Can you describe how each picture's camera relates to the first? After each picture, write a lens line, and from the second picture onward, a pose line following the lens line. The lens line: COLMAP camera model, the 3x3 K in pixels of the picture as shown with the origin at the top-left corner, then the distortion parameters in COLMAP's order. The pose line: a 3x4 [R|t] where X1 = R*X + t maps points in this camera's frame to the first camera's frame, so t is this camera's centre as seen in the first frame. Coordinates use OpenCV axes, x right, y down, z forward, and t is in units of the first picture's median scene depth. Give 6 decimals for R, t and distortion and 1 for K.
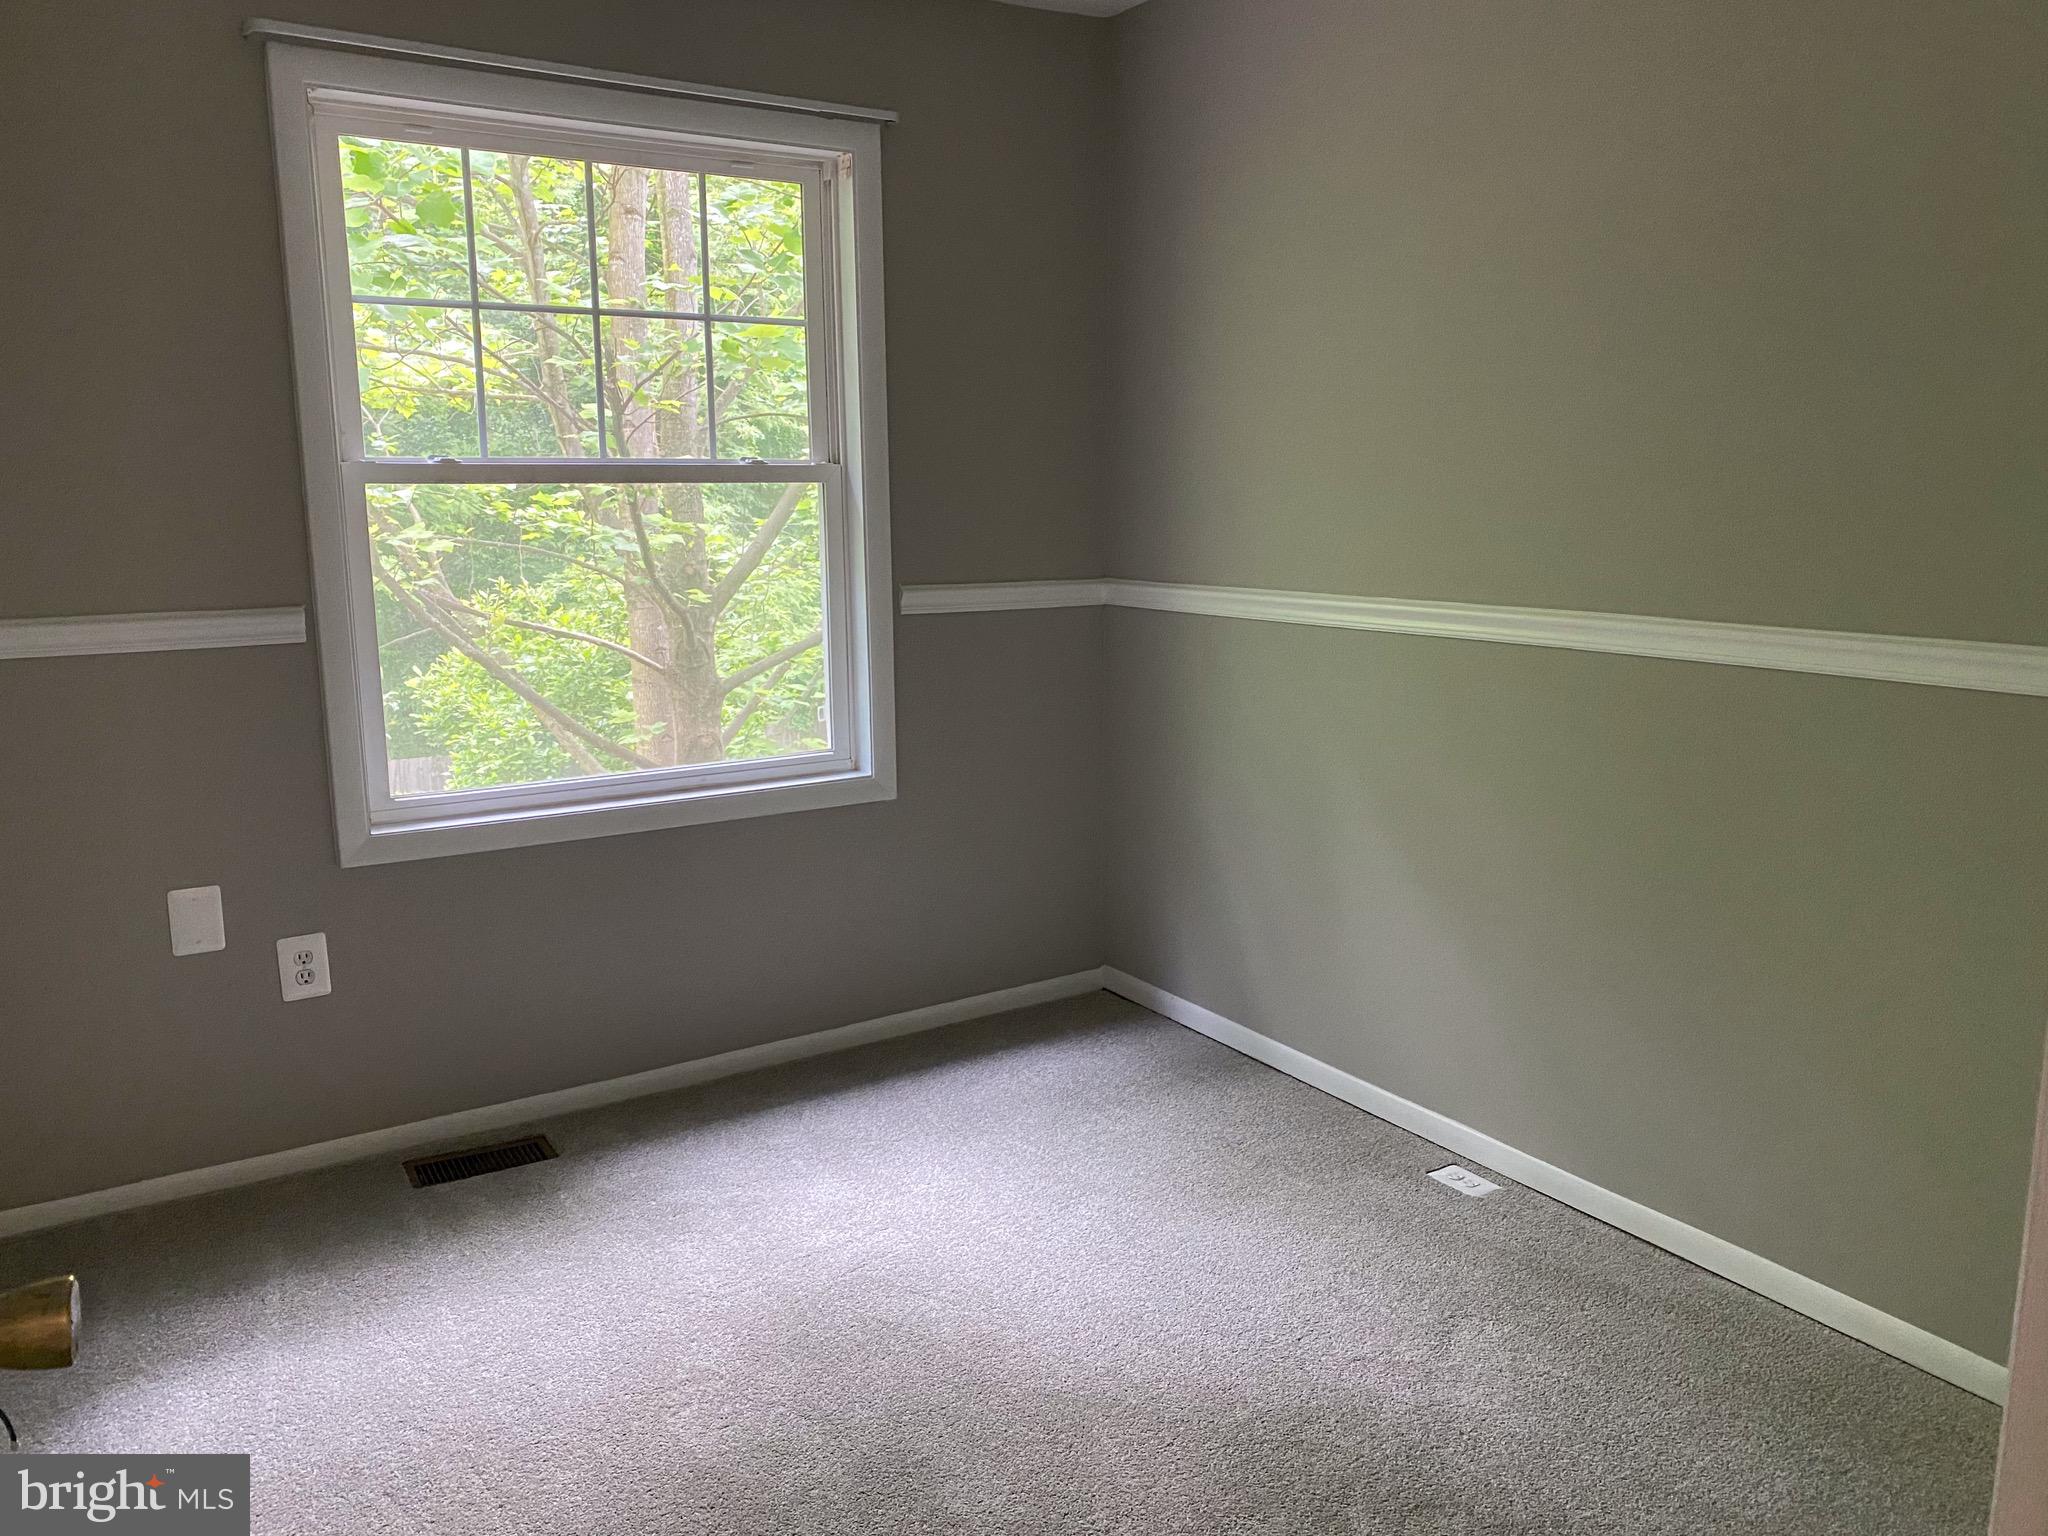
lens RADIAL K [[1604.4, 0, 1039.2], [0, 1604.4, 774.7], [0, 0, 1]] dist [0.083893, -0.009866]
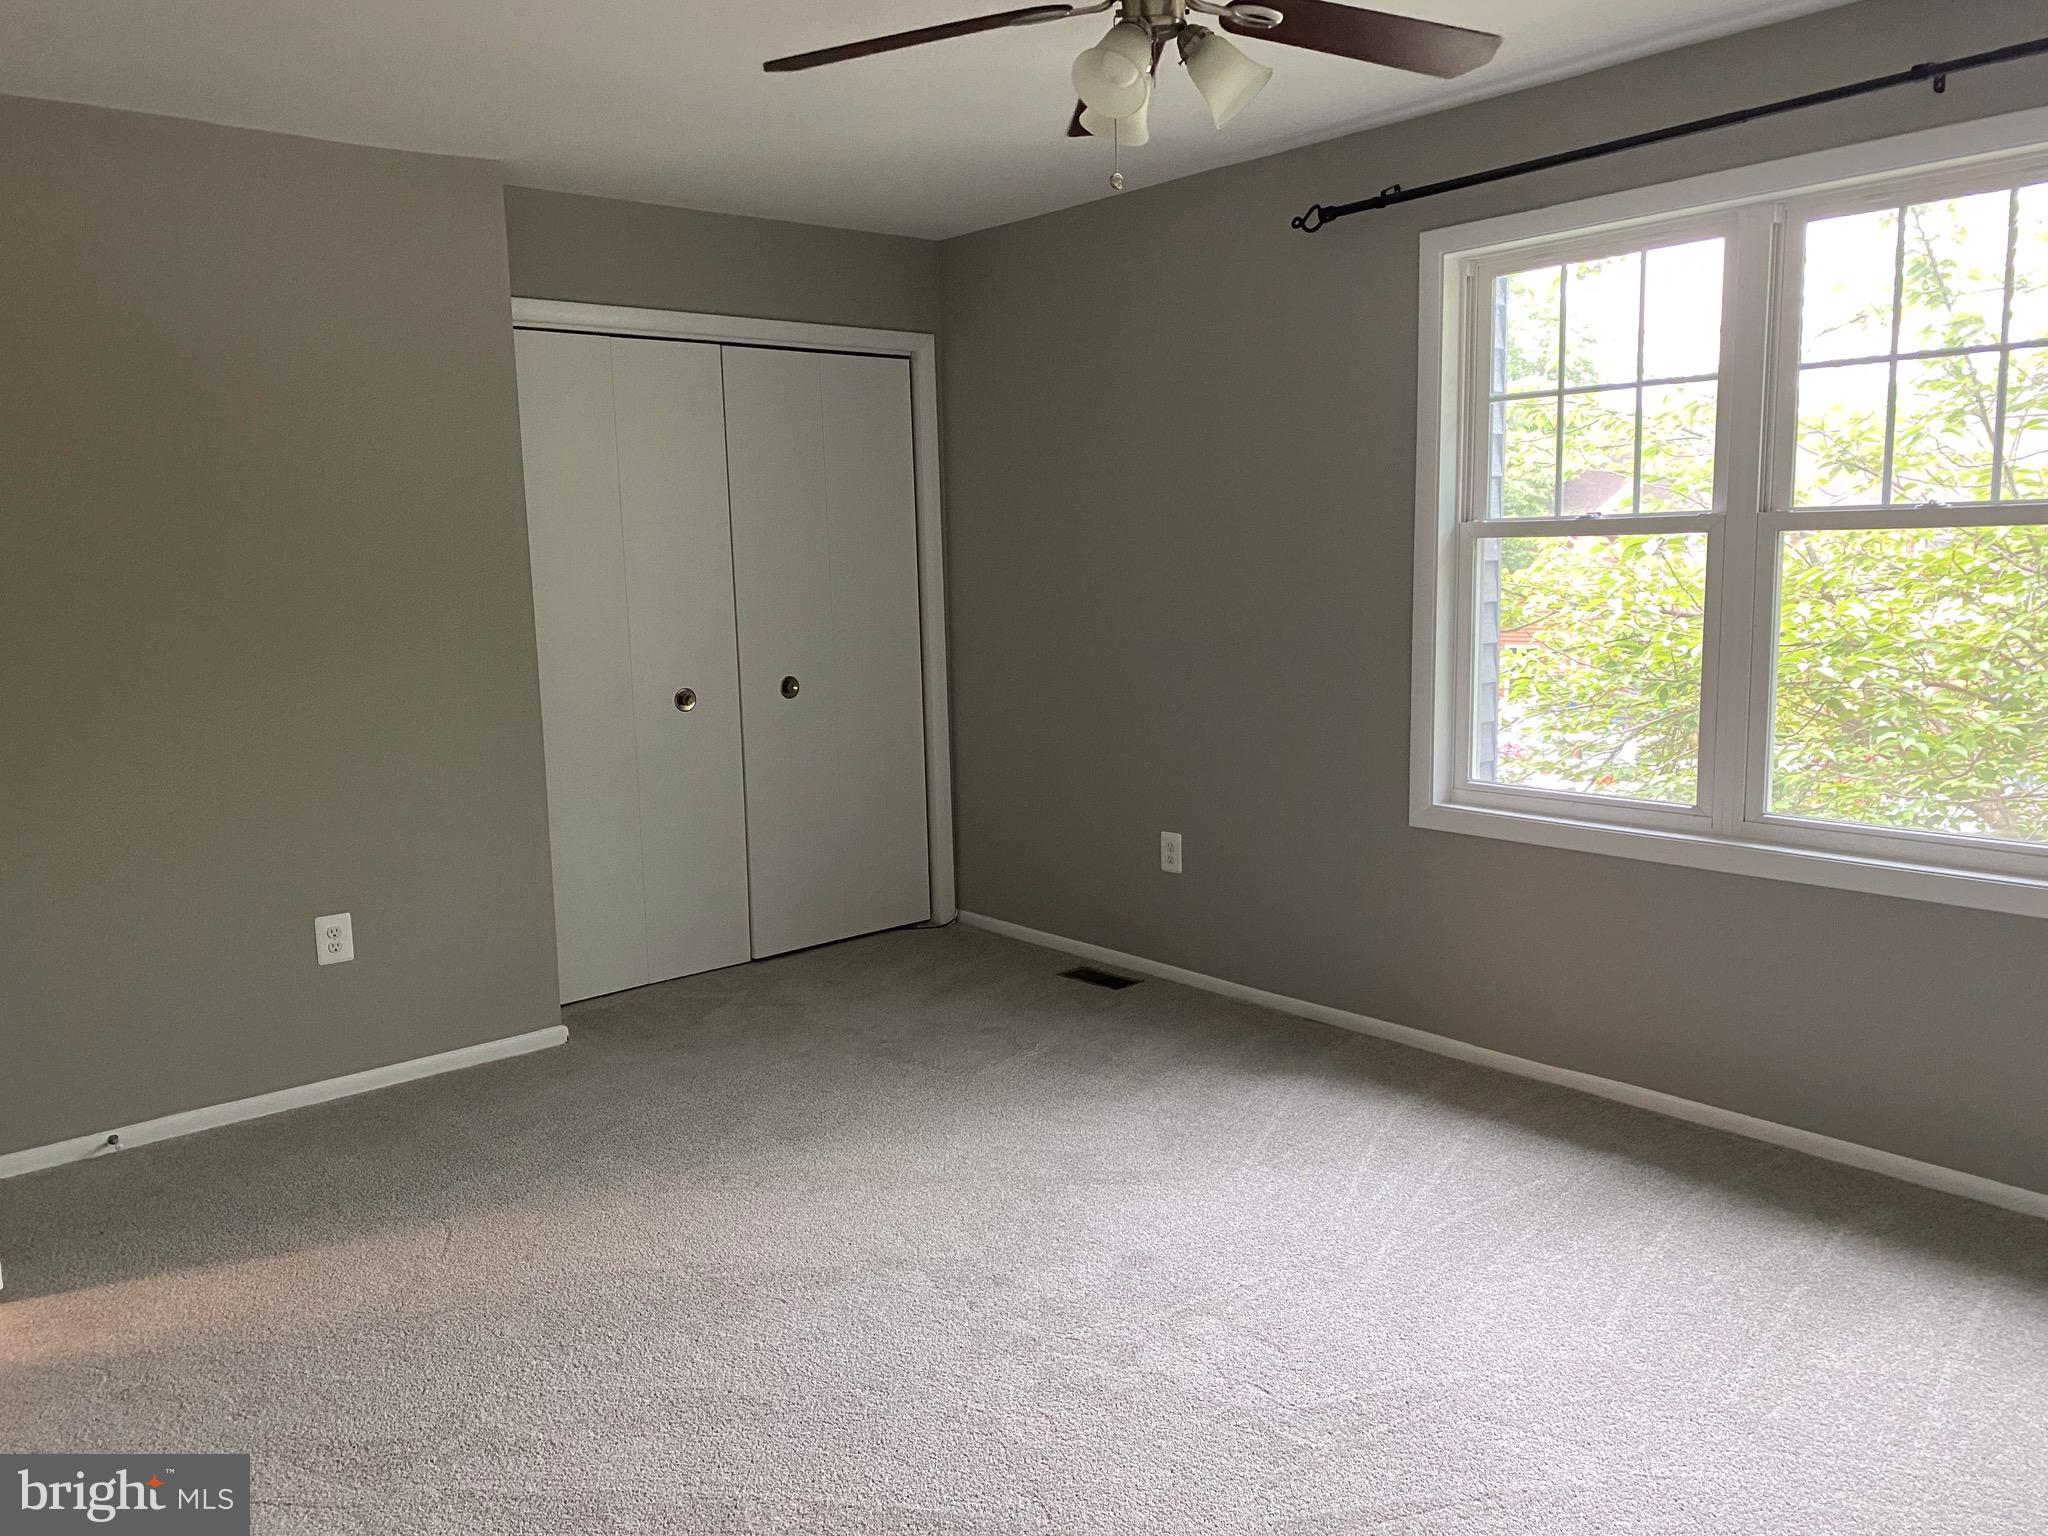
lens RADIAL K [[1553.4, 0, 1028.0], [0, 1553.4, 758.4], [0, 0, 1]] dist [0.045542, -0.052213]
pose [[0.150539, 0.140435, -0.978579, 0.772326], [-0.158626, 0.980465, 0.116303, -0.096117], [0.975795, 0.137720, 0.169875, 0.467316]]
